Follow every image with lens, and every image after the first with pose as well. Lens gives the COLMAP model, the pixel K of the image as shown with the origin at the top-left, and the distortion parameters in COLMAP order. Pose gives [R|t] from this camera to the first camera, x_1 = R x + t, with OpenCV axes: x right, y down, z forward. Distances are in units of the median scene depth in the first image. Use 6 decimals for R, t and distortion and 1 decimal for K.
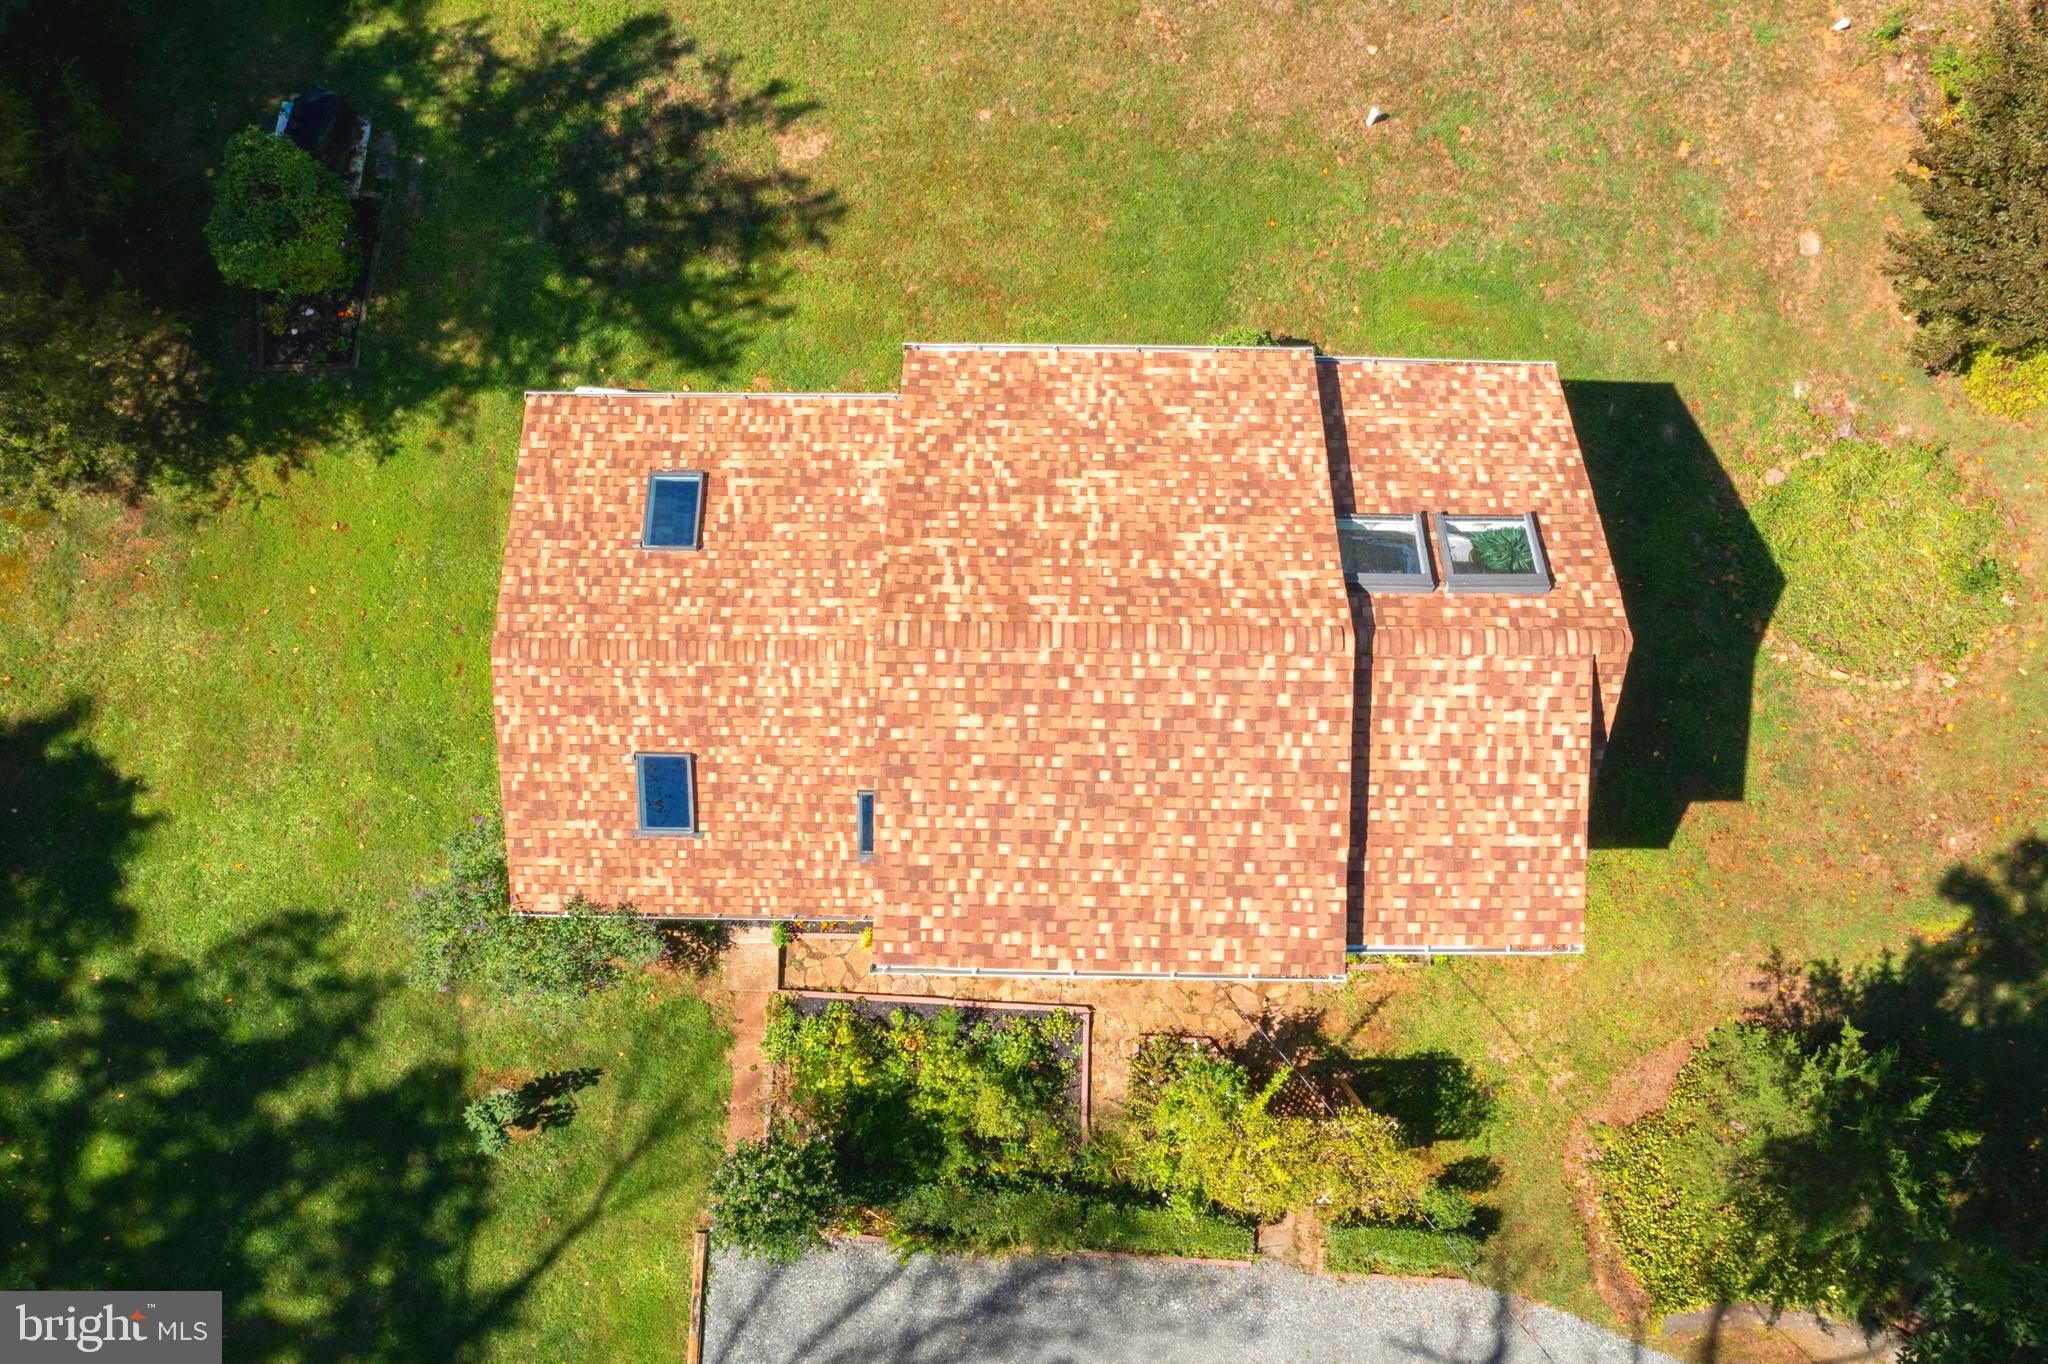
lens RADIAL K [[1672.7, 0, 1018.5], [0, 1672.7, 681.9], [0, 0, 1]] dist [-0.021890, 0.011554]
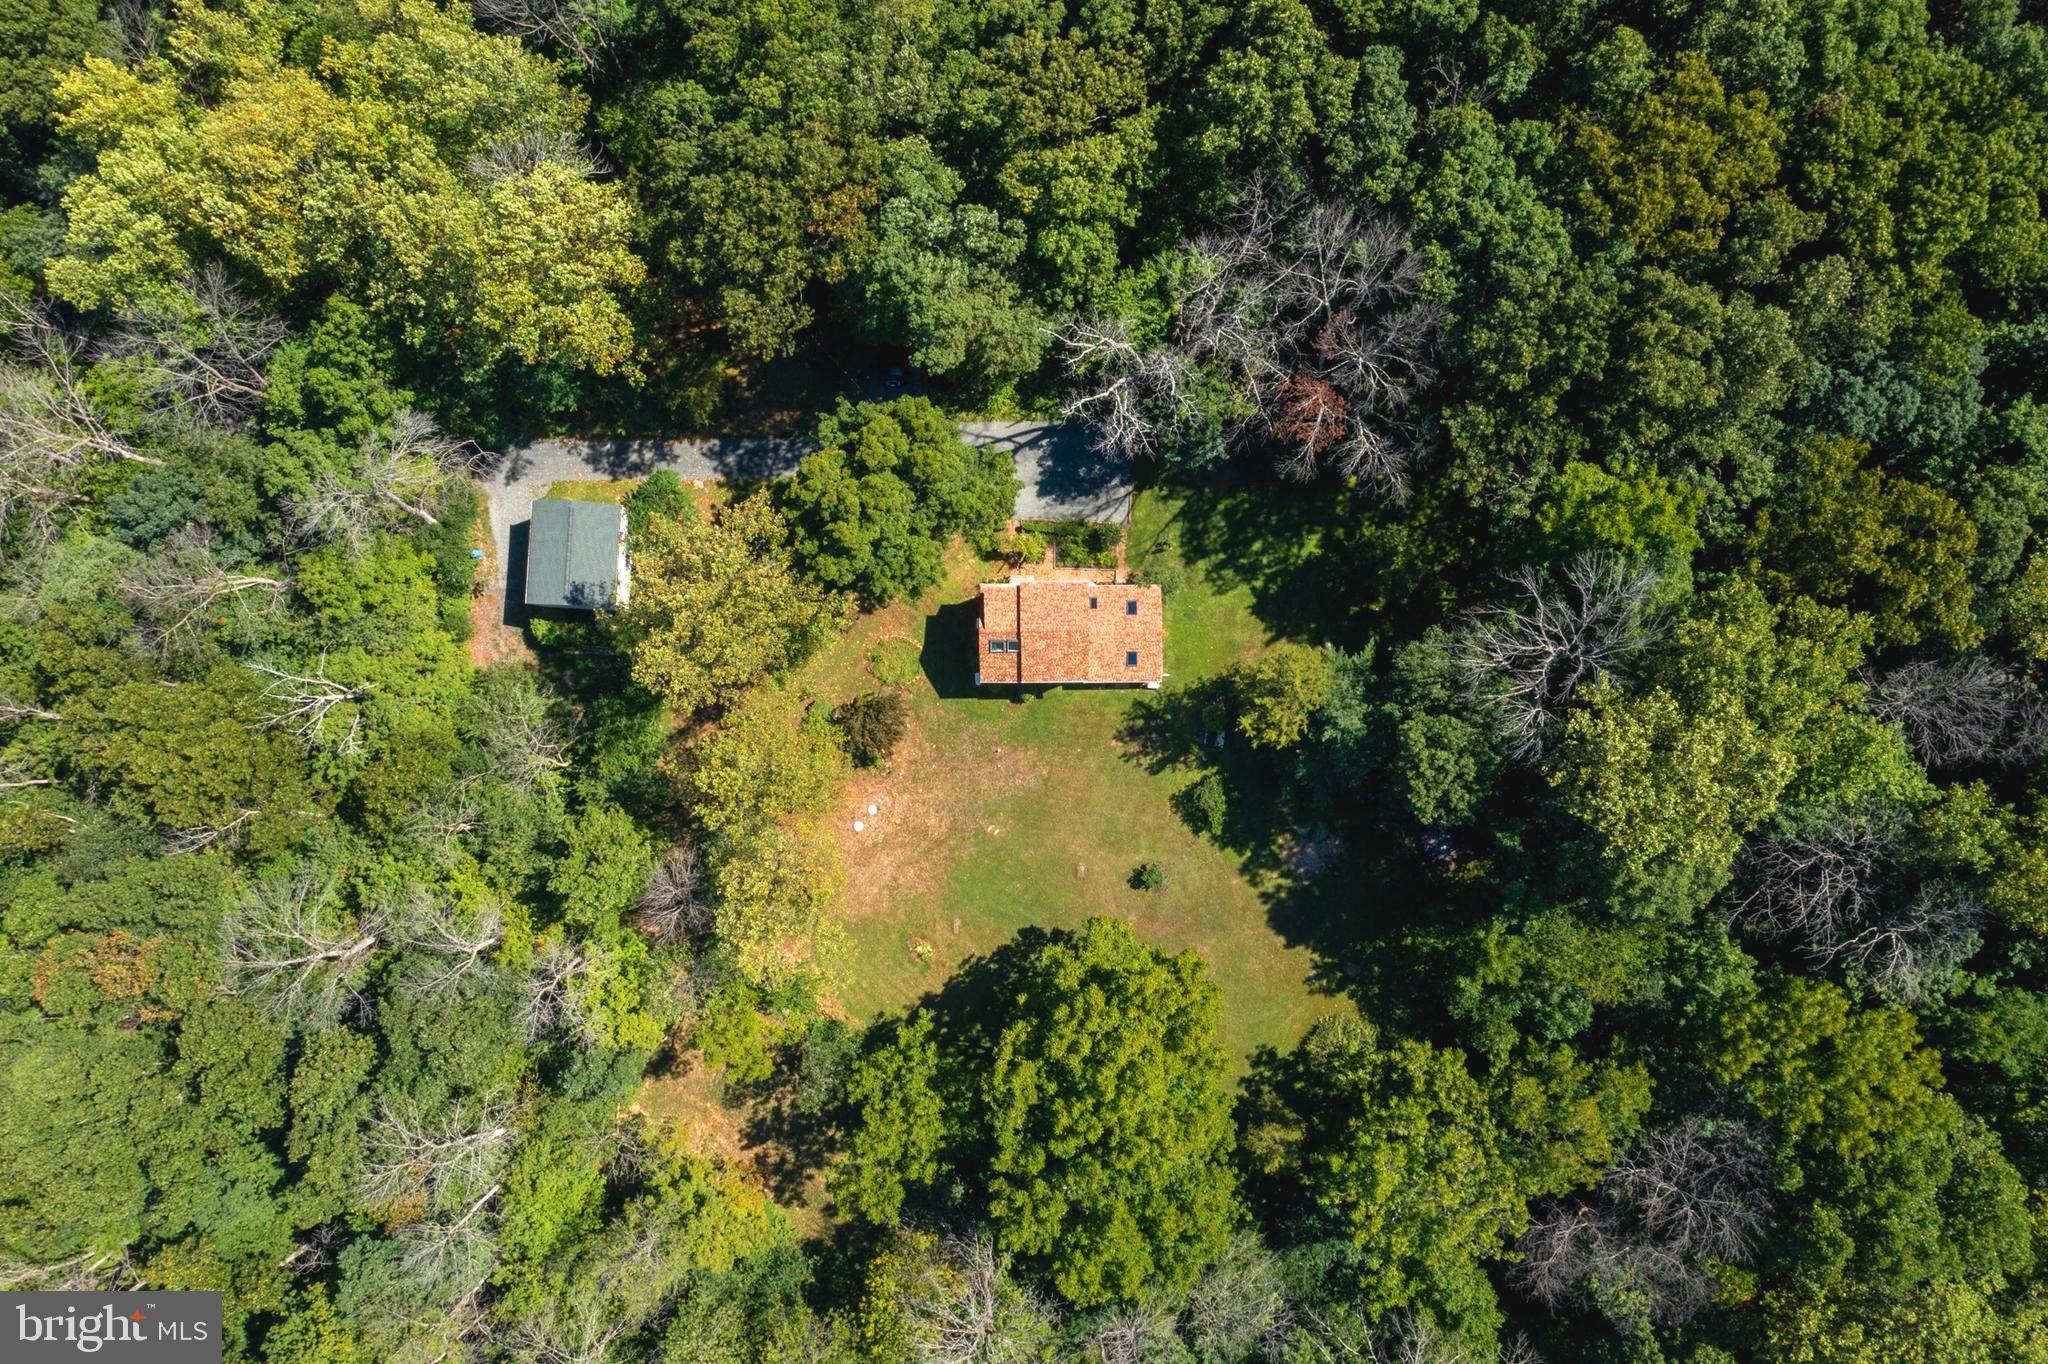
lens RADIAL K [[1672.7, 0, 1026.5], [0, 1672.7, 681.9], [0, 0, 1]] dist [-0.021890, 0.011554]
pose [[-0.998529, 0.026358, 0.047385, -0.111806], [-0.024460, -0.998892, 0.040212, -0.376443], [0.048392, 0.038994, 0.998067, -4.346666]]
